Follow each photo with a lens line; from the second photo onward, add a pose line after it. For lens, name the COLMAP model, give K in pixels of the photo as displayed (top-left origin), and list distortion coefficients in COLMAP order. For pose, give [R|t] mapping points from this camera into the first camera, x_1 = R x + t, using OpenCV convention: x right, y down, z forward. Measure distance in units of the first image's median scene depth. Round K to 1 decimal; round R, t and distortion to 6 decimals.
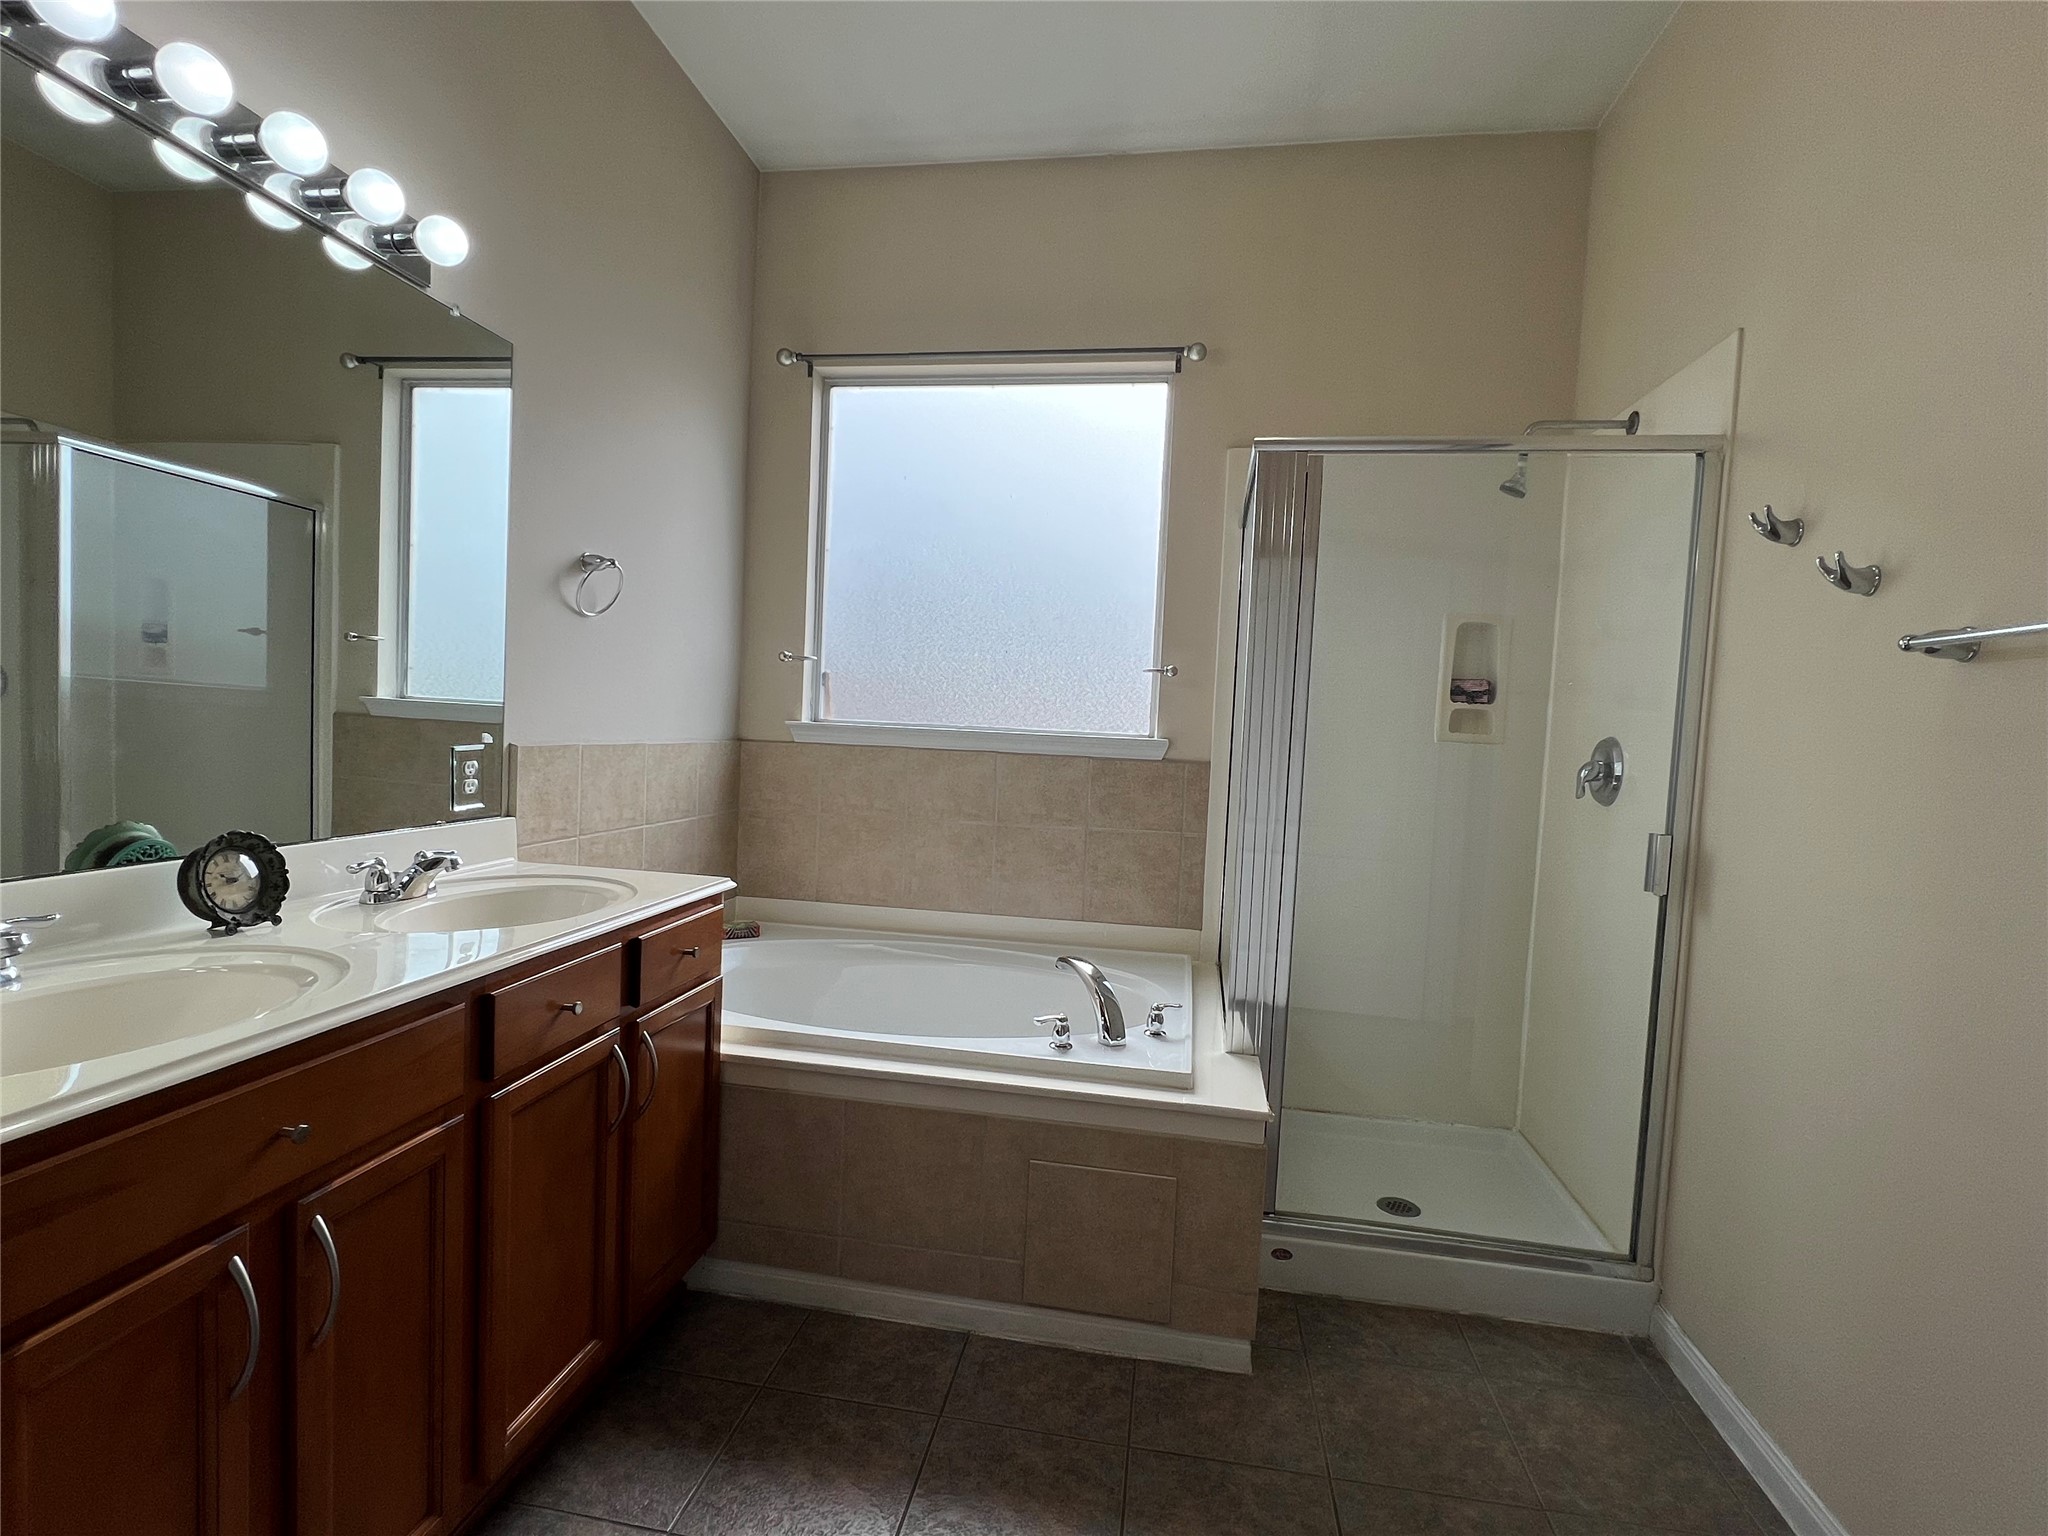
lens RADIAL K [[978.6, 0, 1022.0], [0, 978.6, 772.2], [0, 0, 1]] dist [-0.003338, 0.001592]
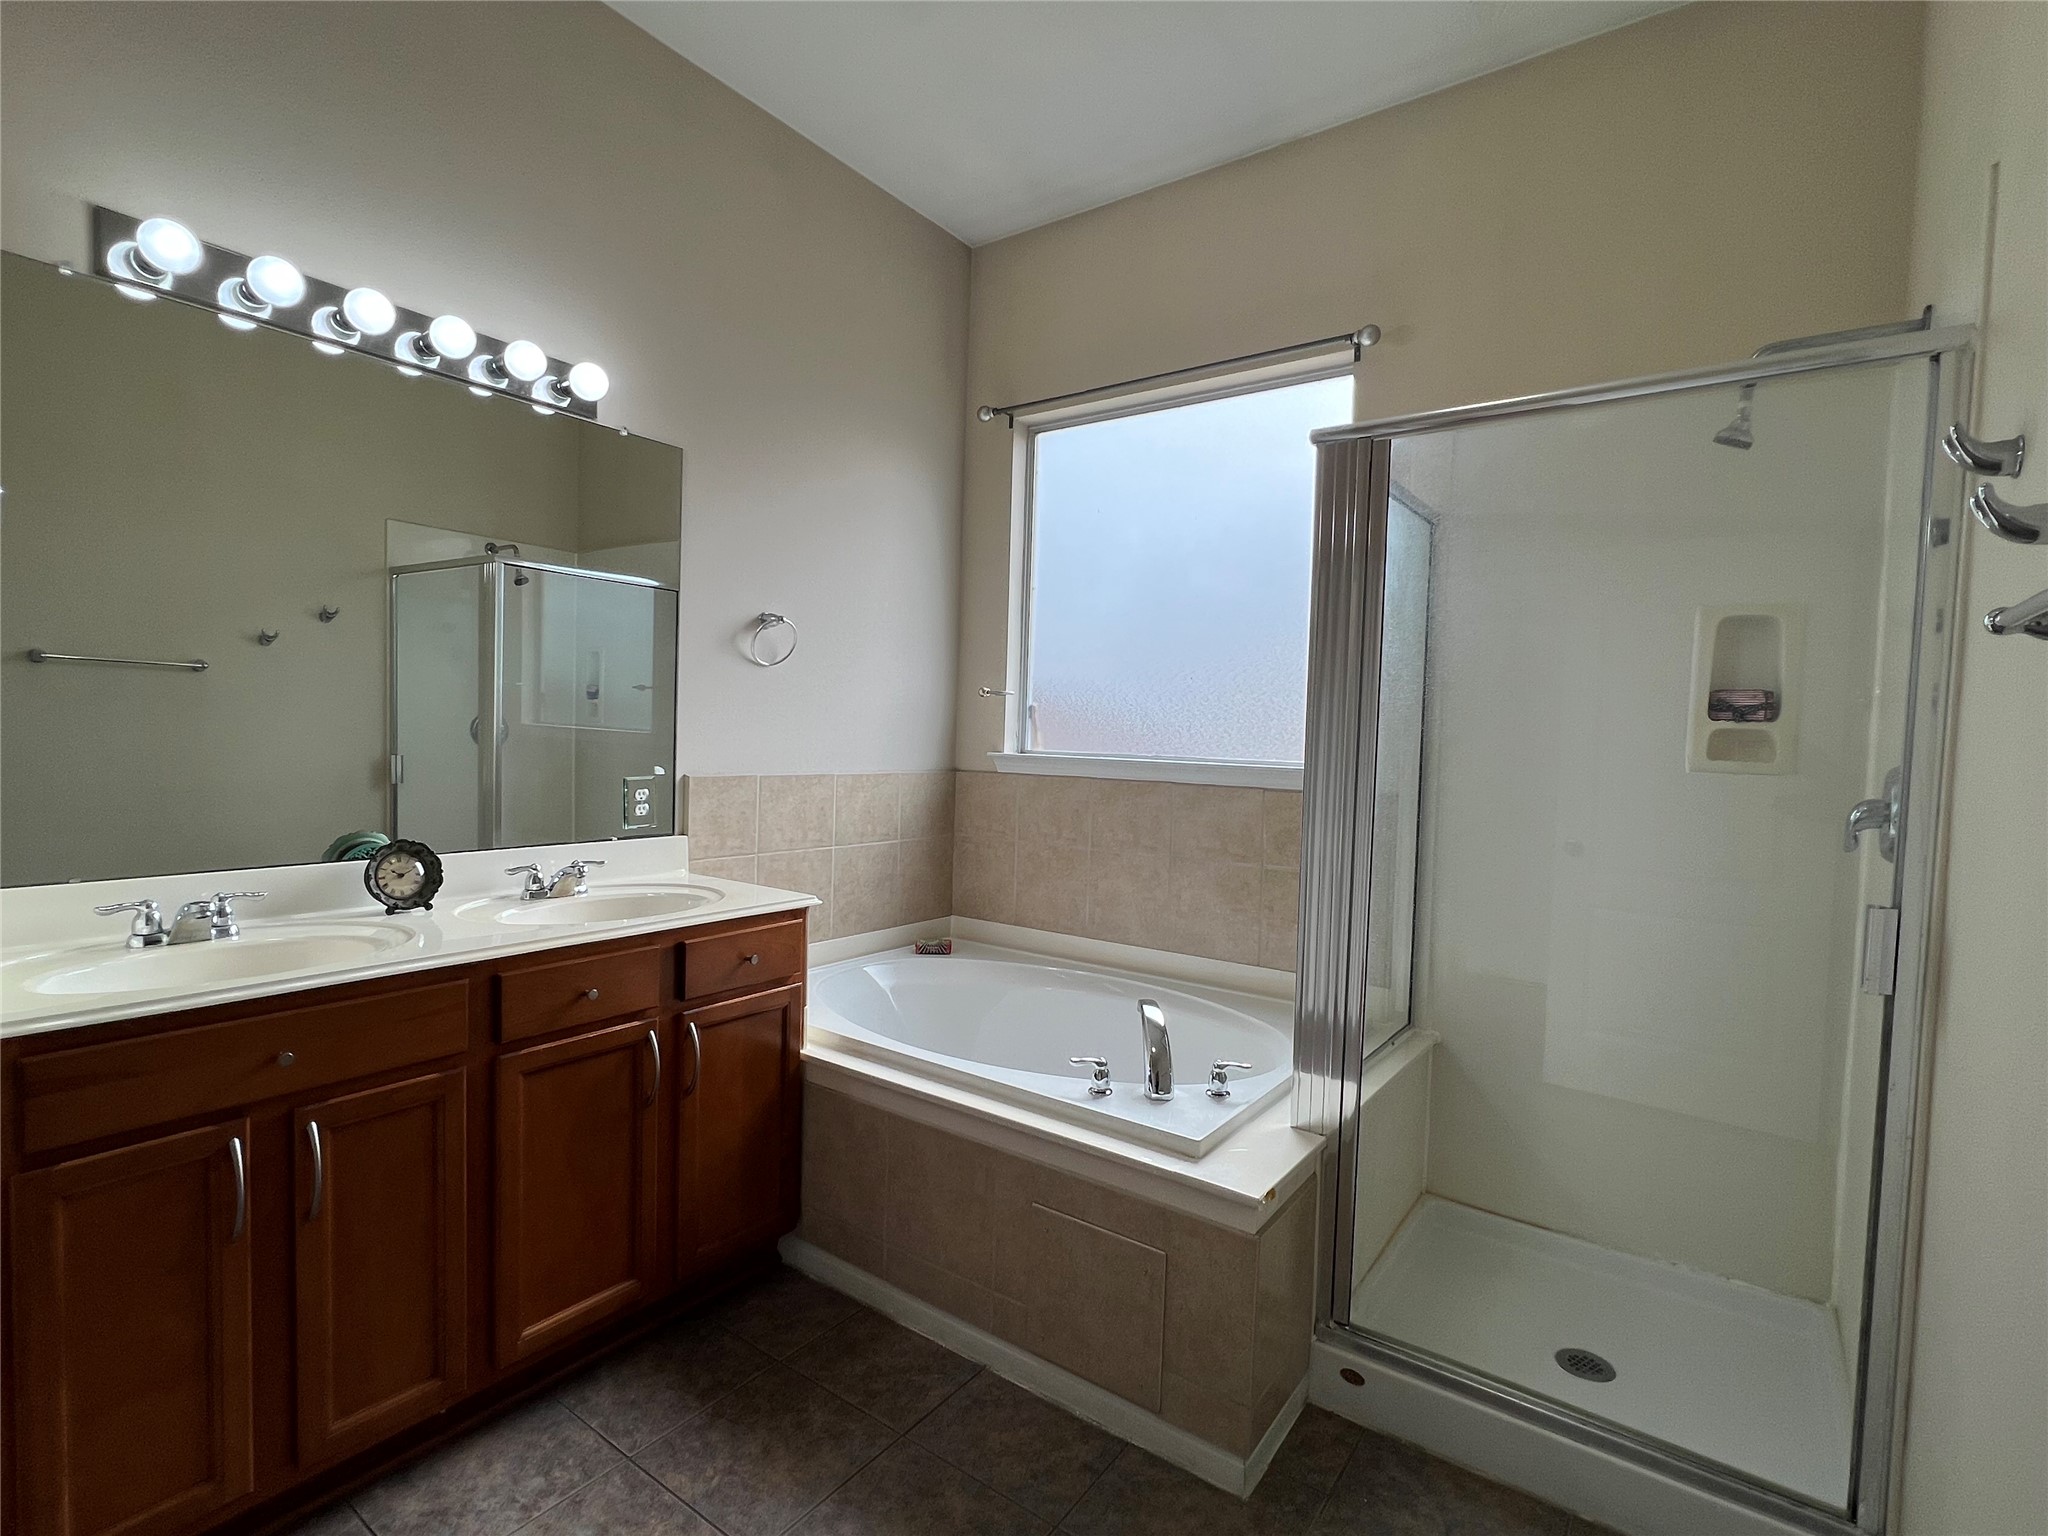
lens RADIAL K [[978.6, 0, 1022.7], [0, 978.6, 770.7], [0, 0, 1]] dist [-0.003338, 0.001592]
pose [[0.897293, -0.000942, -0.441435, 0.388827], [-0.012143, 0.999567, -0.026815, -0.007152], [0.441269, 0.029421, 0.896893, 0.097872]]
